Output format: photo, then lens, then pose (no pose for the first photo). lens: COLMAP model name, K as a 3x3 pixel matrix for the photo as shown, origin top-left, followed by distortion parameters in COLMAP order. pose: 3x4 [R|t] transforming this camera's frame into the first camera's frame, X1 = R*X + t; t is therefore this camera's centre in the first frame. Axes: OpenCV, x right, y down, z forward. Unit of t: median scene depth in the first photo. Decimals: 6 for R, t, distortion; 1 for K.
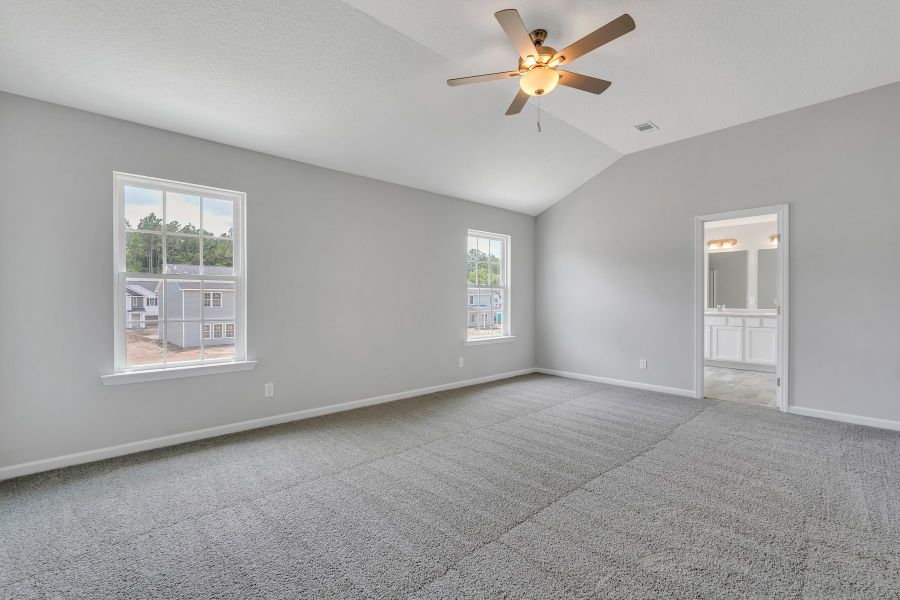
lens RADIAL K [[400.8, 0, 423.9], [0, 400.8, 305.2], [0, 0, 1]] dist [-0.004210, 0.003592]
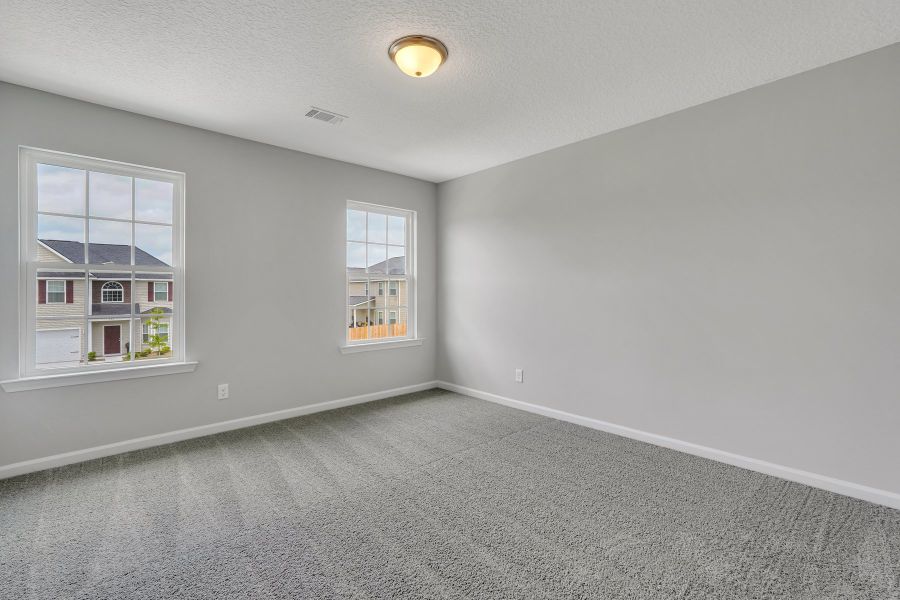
lens RADIAL K [[400.8, 0, 444.3], [0, 400.8, 302.2], [0, 0, 1]] dist [-0.004210, 0.003592]
pose [[0.999720, -0.004207, 0.023286, 0.268036], [0.003952, 0.999932, 0.010991, -0.003054], [-0.023331, -0.010895, 0.999668, 0.227585]]
